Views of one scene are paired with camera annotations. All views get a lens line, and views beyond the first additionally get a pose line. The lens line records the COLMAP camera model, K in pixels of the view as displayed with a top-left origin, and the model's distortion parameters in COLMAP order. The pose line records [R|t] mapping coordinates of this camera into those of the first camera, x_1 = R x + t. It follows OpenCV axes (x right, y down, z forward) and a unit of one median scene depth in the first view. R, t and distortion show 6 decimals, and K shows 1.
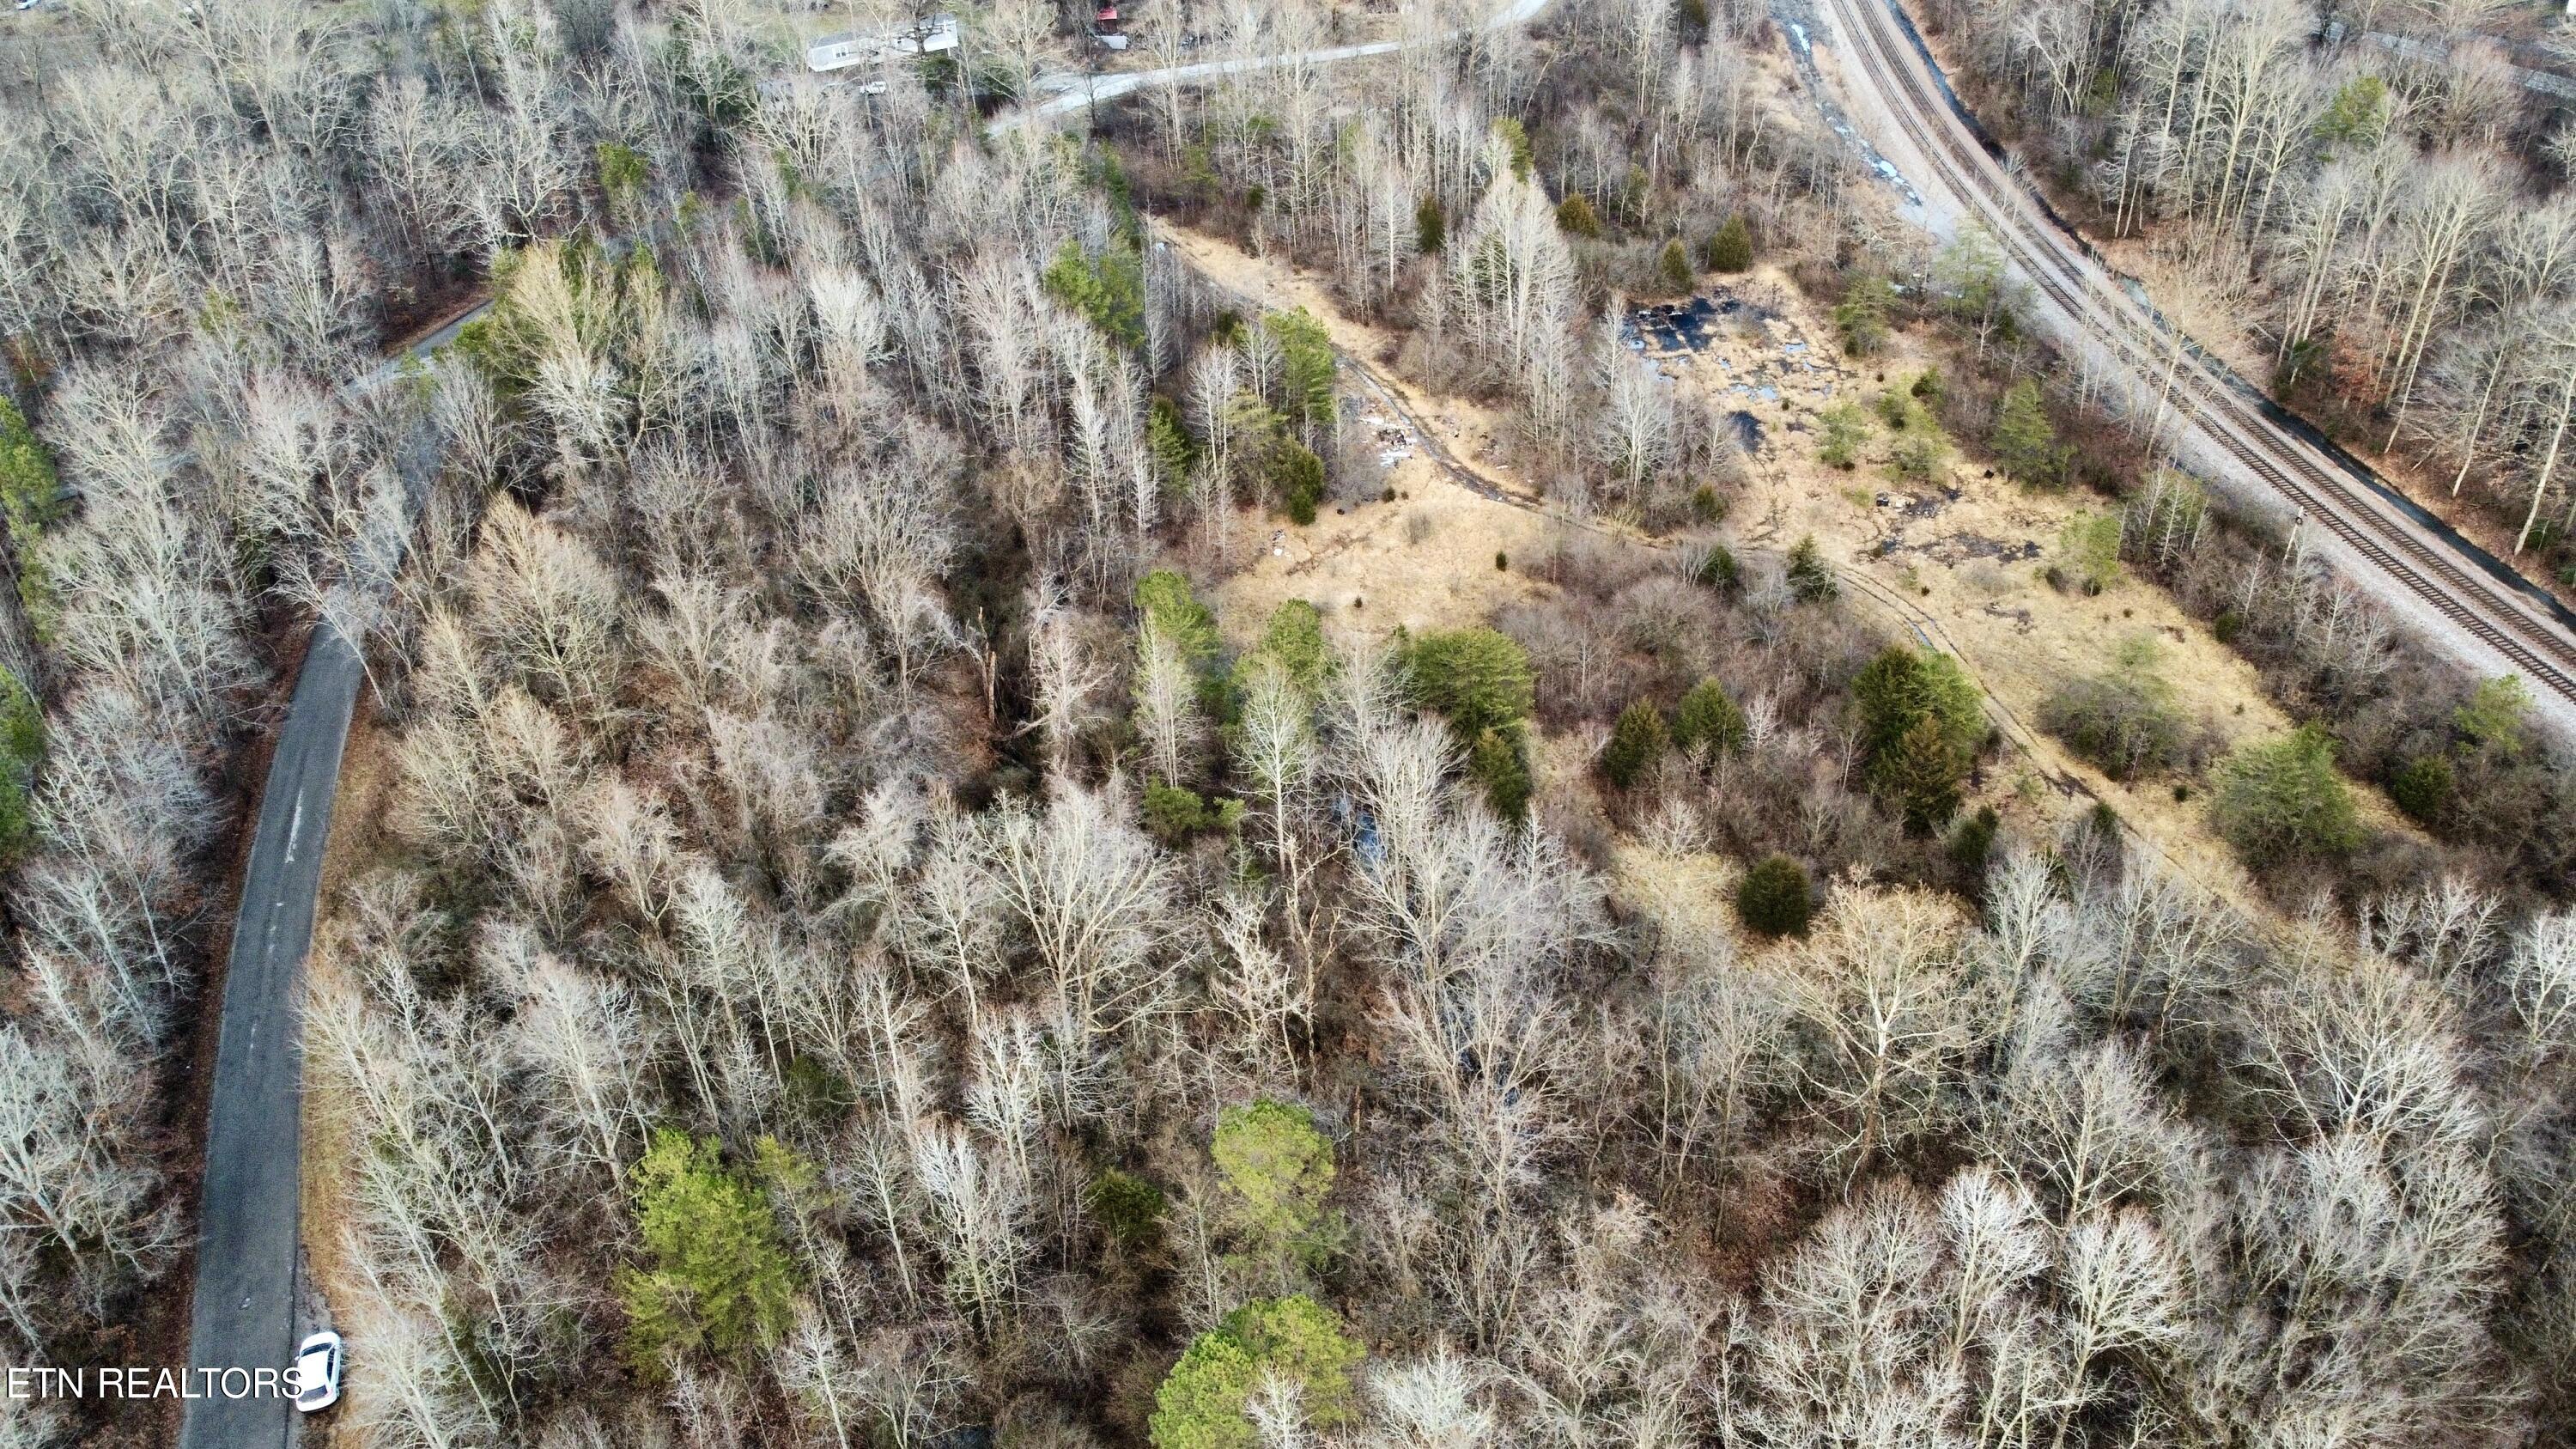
lens RADIAL K [[1960.4, 0, 1289.6], [0, 1960.4, 723.7], [0, 0, 1]] dist [-0.002181, 0.001594]
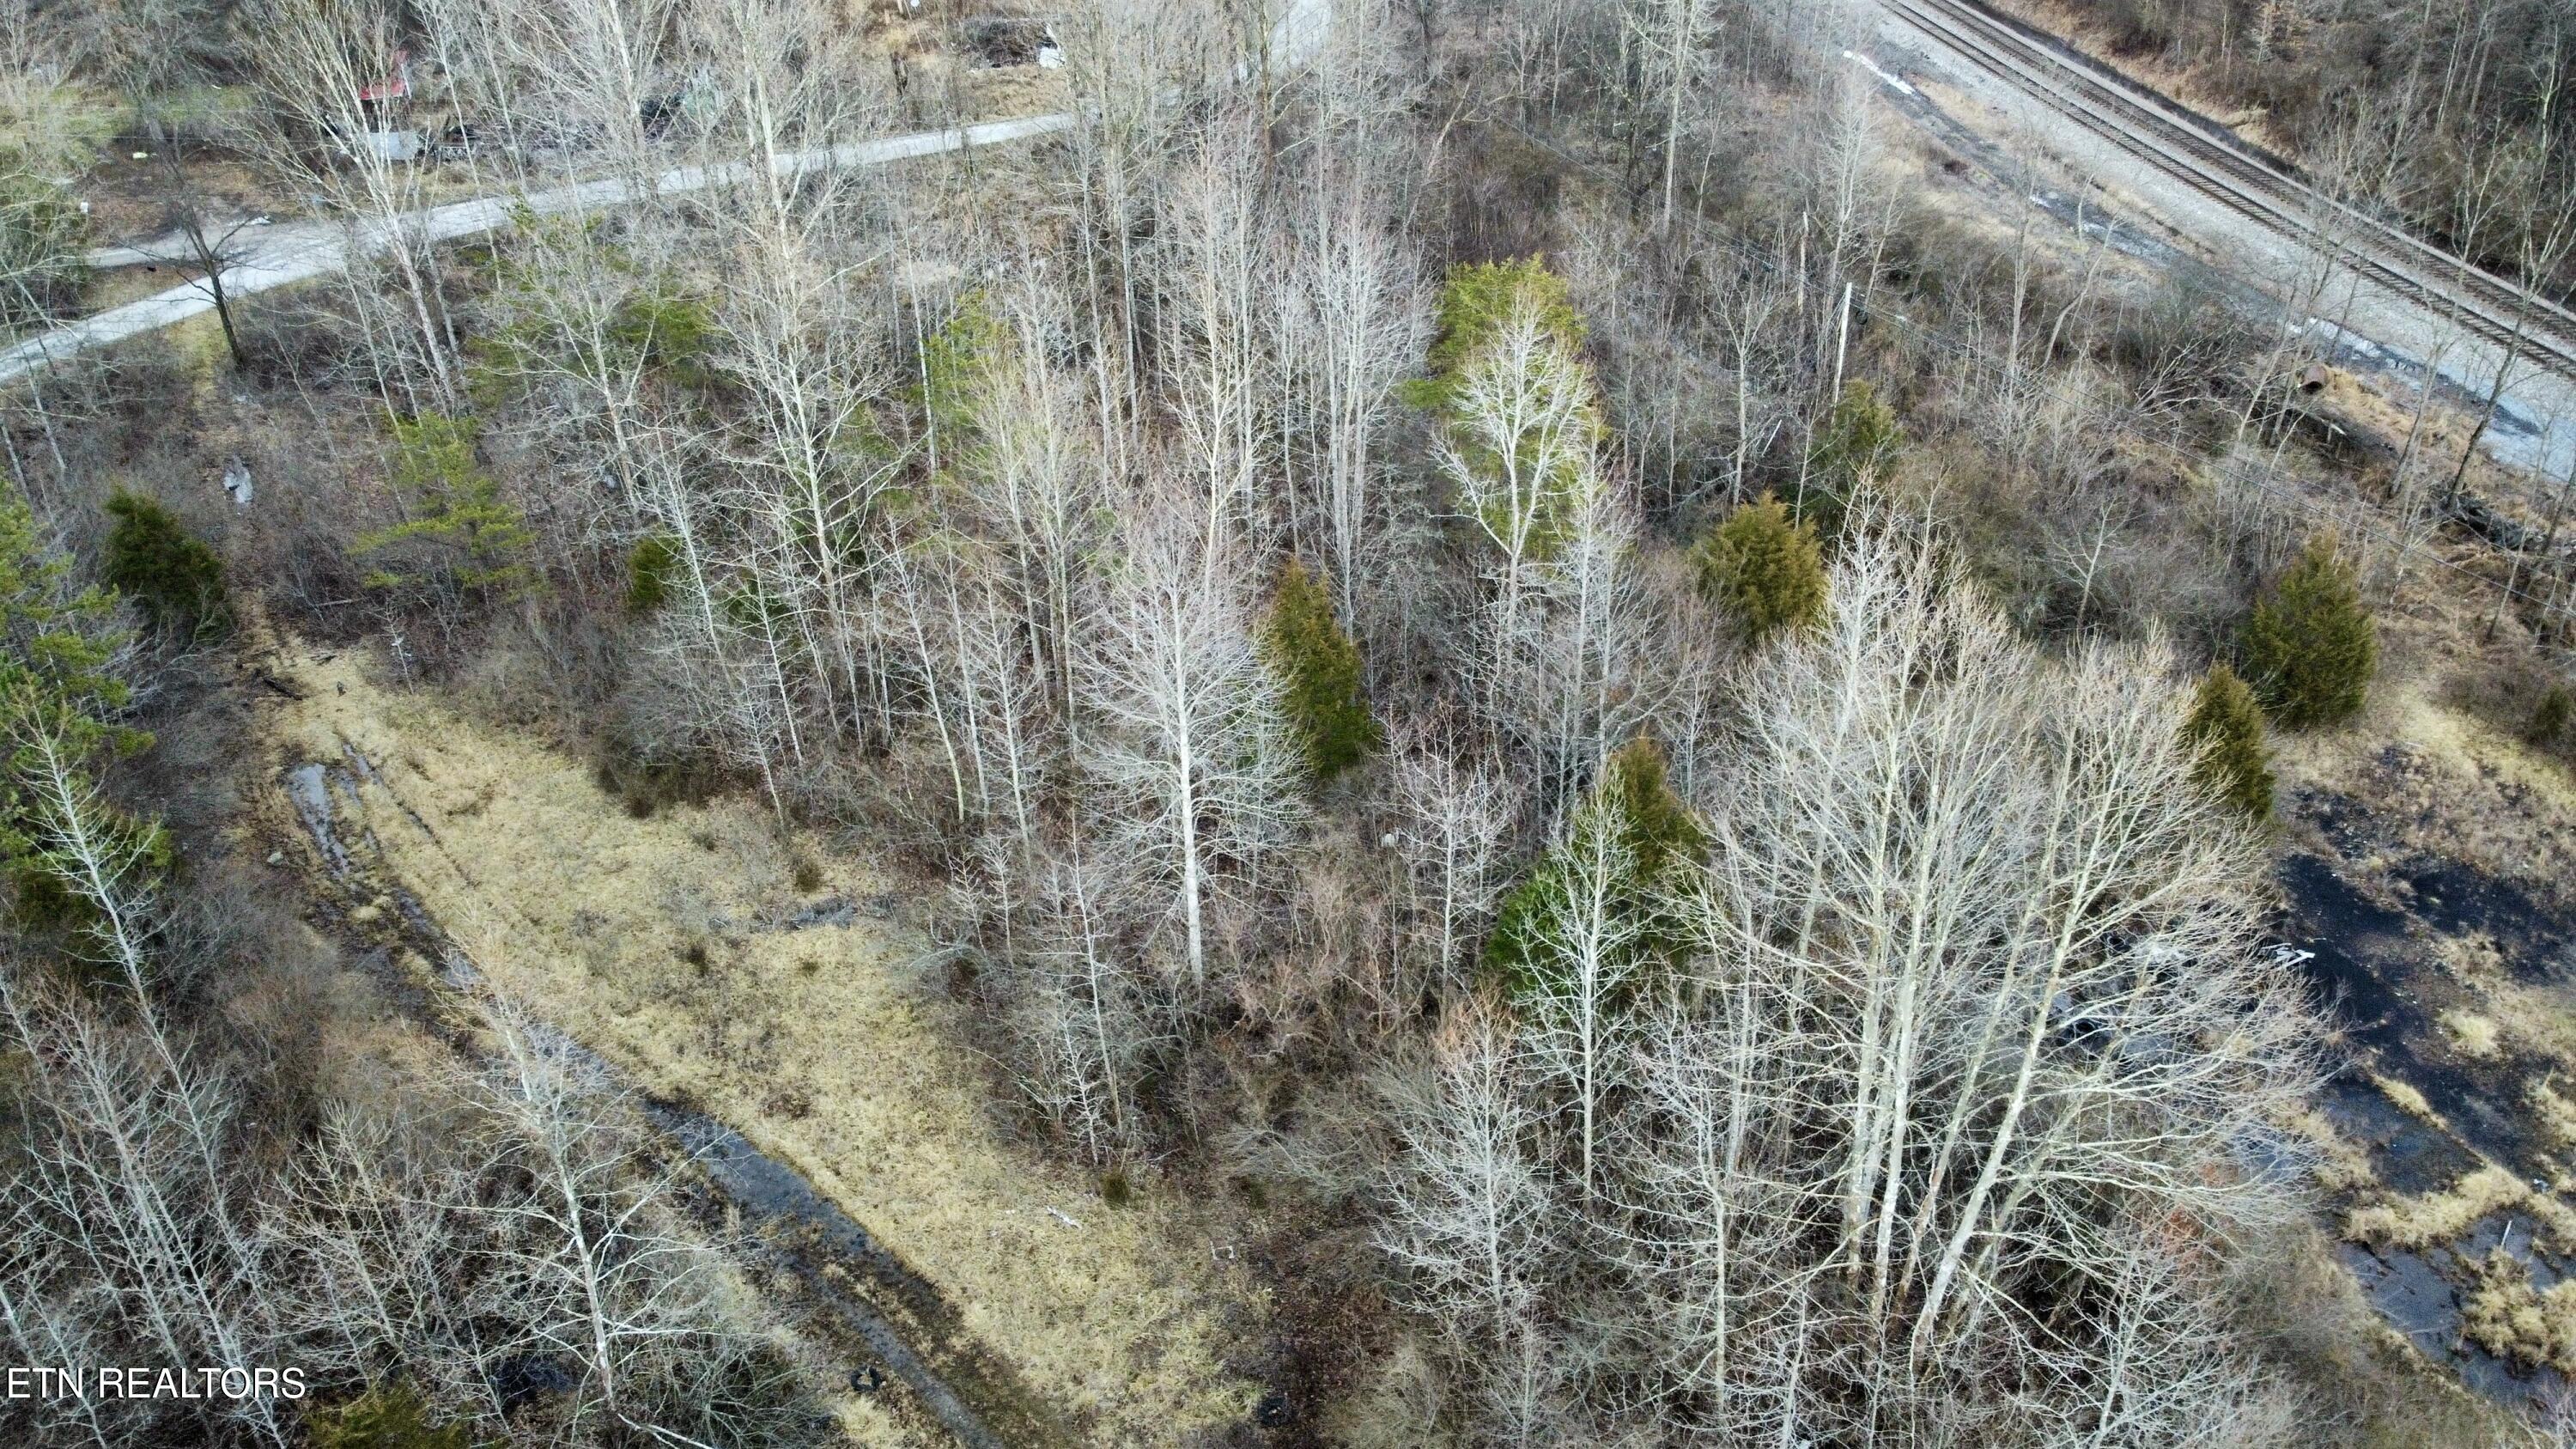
lens RADIAL K [[1960.4, 0, 1285.2], [0, 1960.4, 724.7], [0, 0, 1]] dist [-0.002181, 0.001594]
pose [[0.980219, -0.093545, 0.174412, 0.022253], [0.106635, 0.992022, -0.067240, -0.220230], [-0.166731, 0.084509, 0.982374, 0.712407]]
